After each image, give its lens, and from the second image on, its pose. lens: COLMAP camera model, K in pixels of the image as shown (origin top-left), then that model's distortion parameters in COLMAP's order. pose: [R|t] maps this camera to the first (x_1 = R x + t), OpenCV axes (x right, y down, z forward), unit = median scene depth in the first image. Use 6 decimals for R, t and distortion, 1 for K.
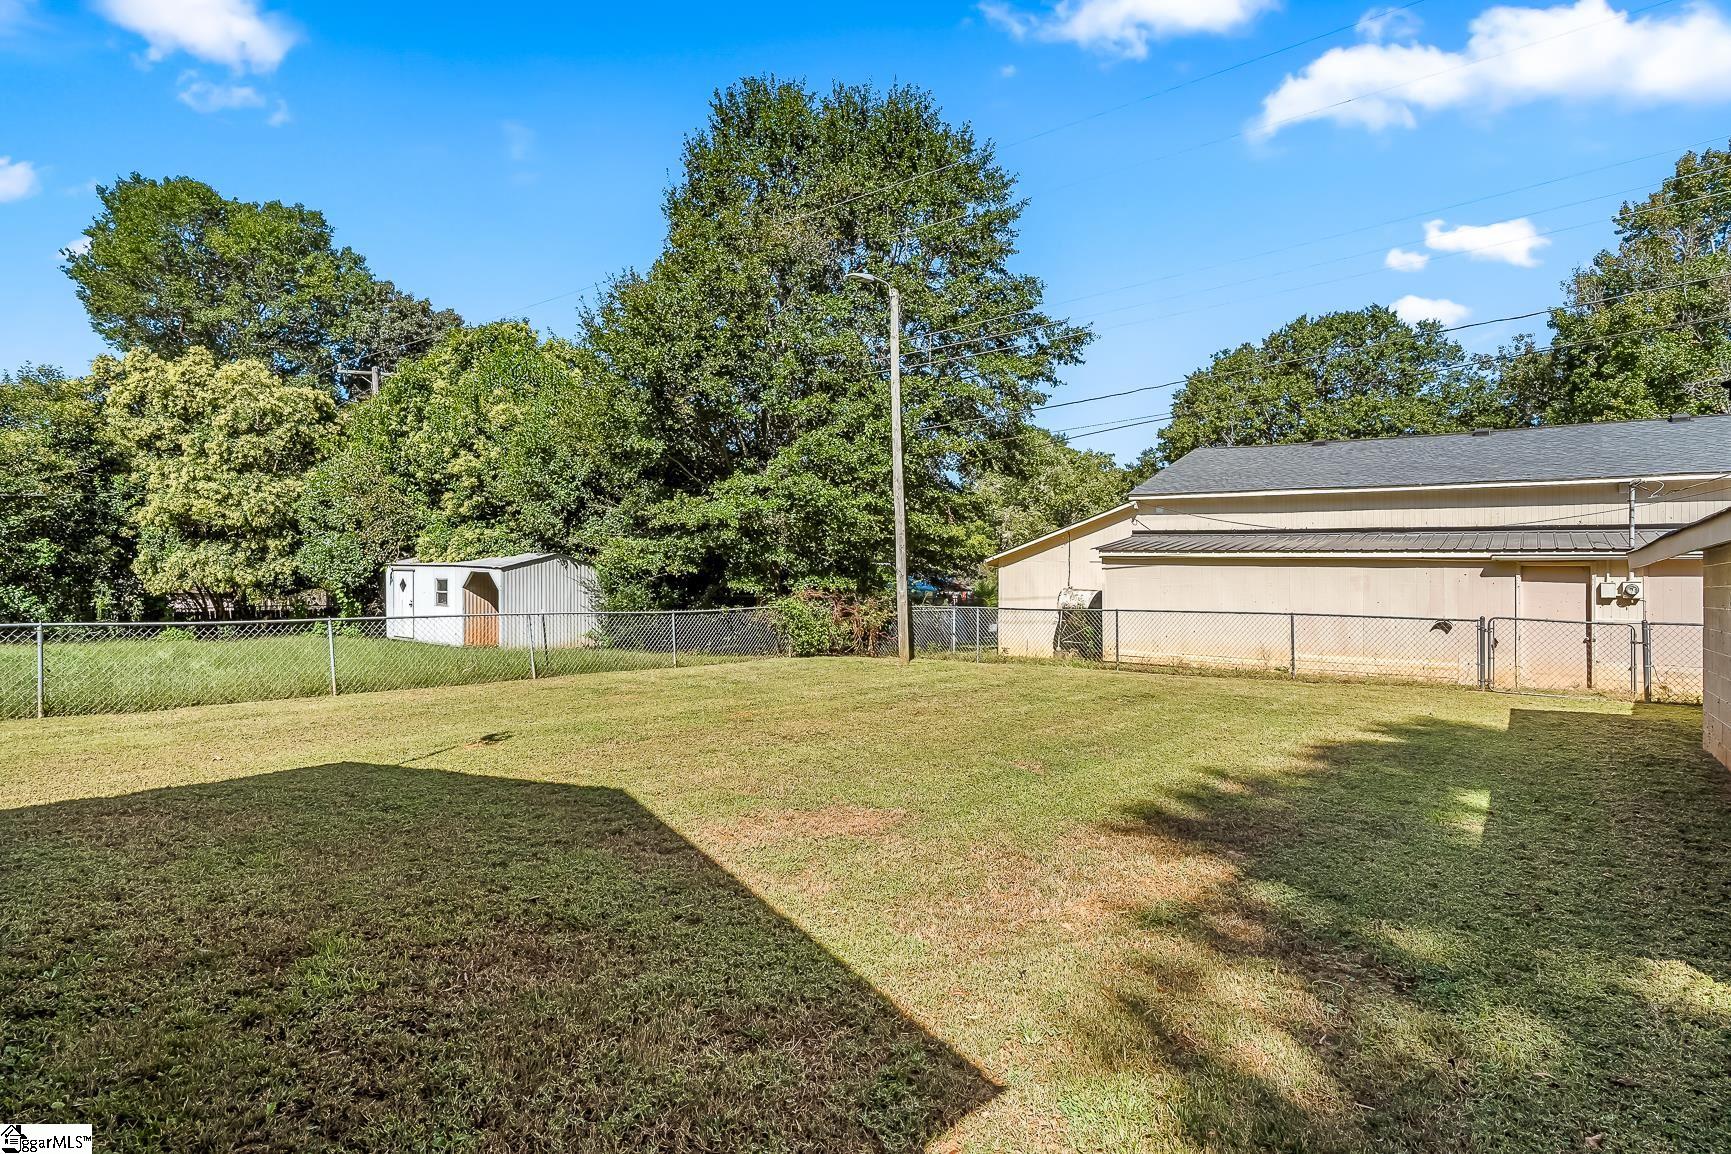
lens RADIAL K [[893.0, 0, 879.6], [0, 893.0, 582.1], [0, 0, 1]] dist [-0.003962, 0.002984]
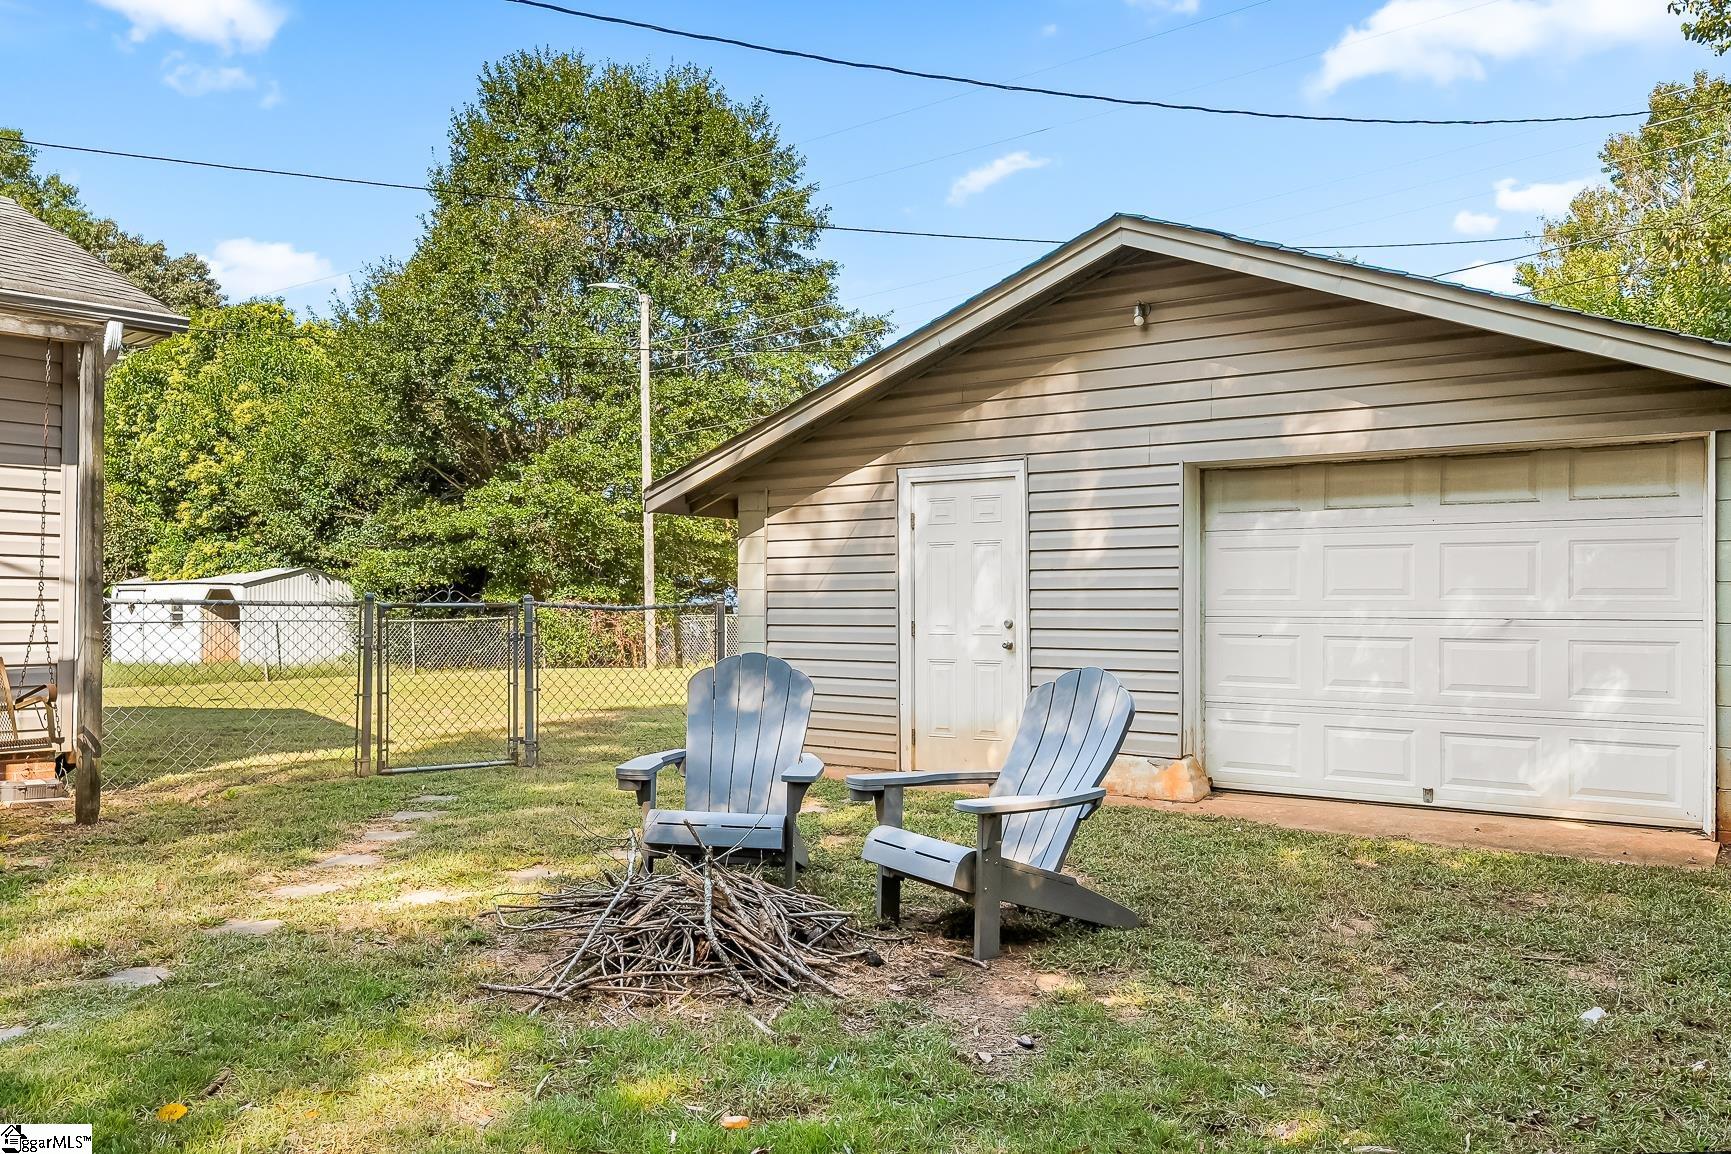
lens RADIAL K [[1284.1, 0, 866.2], [0, 1284.1, 547.3], [0, 0, 1]] dist [0.023877, -0.025692]
pose [[0.999278, -0.015448, 0.034719, 0.159774], [0.017200, 0.998564, -0.050736, 0.022775], [-0.033886, 0.051296, 0.998108, -0.324378]]
